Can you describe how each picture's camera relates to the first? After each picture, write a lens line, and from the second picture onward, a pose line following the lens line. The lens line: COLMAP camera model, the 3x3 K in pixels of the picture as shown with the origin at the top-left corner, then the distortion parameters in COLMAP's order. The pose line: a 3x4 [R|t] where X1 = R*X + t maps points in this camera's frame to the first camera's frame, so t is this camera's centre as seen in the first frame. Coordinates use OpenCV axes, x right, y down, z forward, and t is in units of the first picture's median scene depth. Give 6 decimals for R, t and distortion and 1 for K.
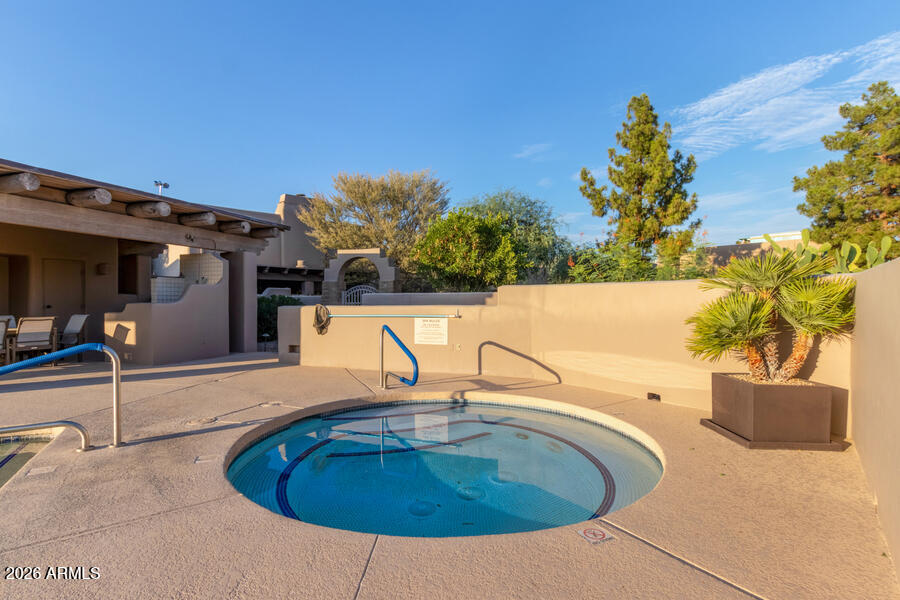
lens RADIAL K [[416.4, 0, 451.7], [0, 416.4, 299.8], [0, 0, 1]] dist [0.003898, 0.000237]
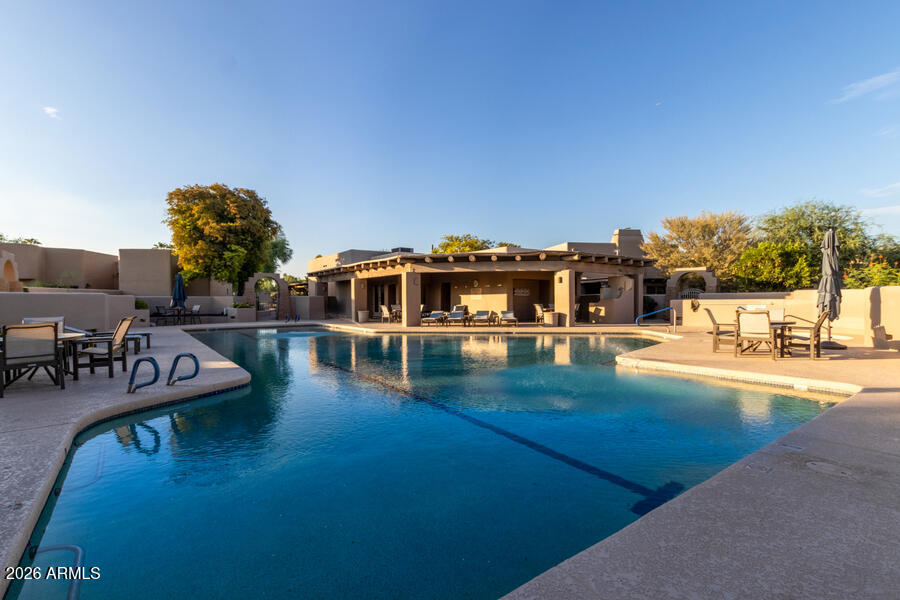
lens RADIAL K [[416.4, 0, 447.5], [0, 416.4, 308.0], [0, 0, 1]] dist [0.003898, 0.000237]
pose [[0.833942, 0.008209, -0.551792, -0.124247], [0.005352, 0.999722, 0.022962, 0.000057], [0.551827, -0.022102, 0.833666, -1.142138]]
